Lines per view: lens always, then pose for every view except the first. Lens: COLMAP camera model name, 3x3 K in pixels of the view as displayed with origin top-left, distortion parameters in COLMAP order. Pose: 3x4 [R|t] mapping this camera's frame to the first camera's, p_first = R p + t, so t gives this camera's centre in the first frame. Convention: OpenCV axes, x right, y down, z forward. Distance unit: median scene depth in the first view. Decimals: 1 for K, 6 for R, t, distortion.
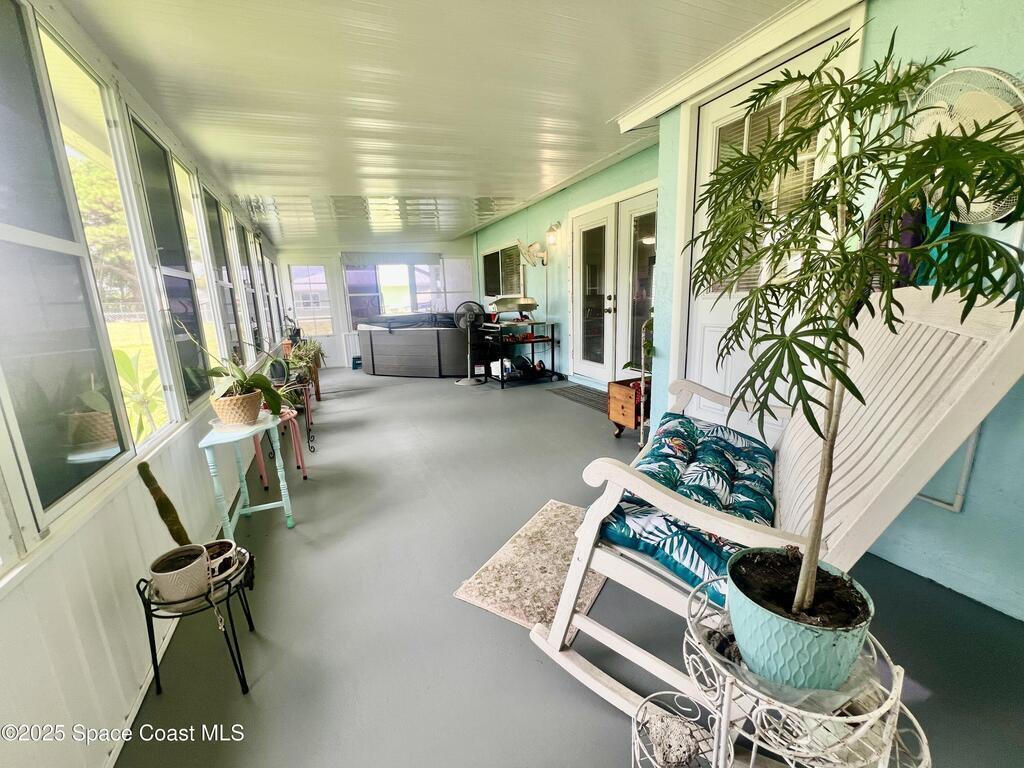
lens RADIAL K [[417.6, 0, 512.4], [0, 417.6, 382.0], [0, 0, 1]] dist [0.048733, 0.000220]
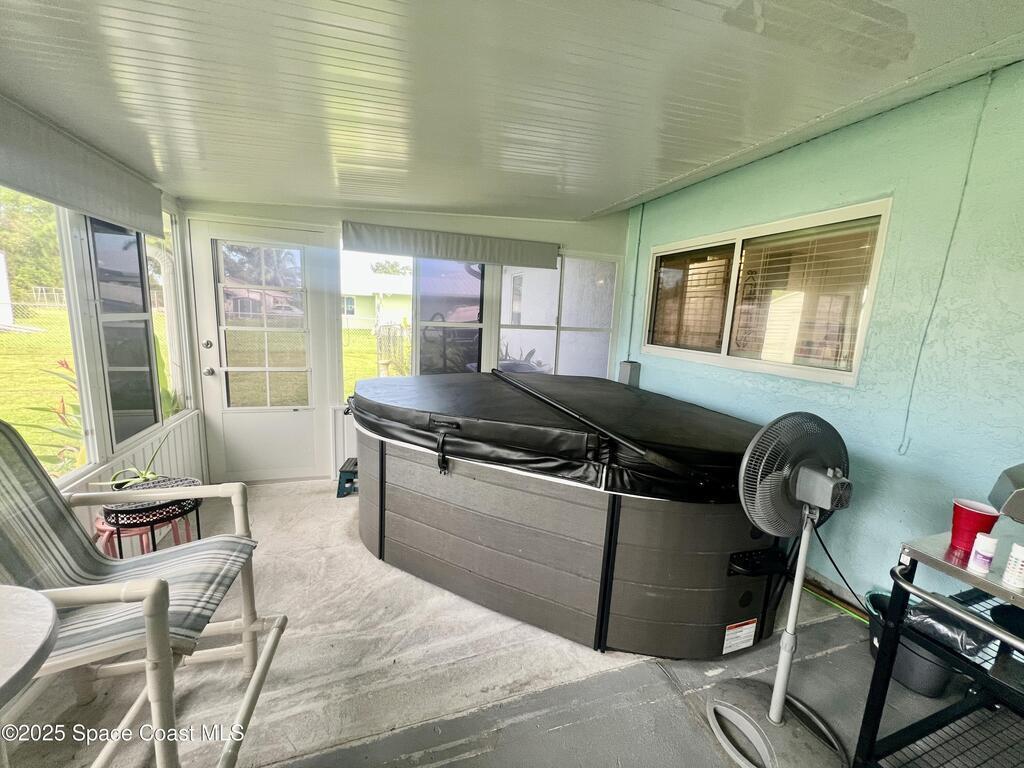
lens RADIAL K [[418.0, 0, 509.5], [0, 418.0, 385.1], [0, 0, 1]] dist [-0.000856, -0.000152]
pose [[0.991650, 0.091706, -0.090663, -0.302750], [-0.094621, 0.995108, -0.028392, -0.242813], [0.087616, 0.036734, 0.995477, 0.967635]]
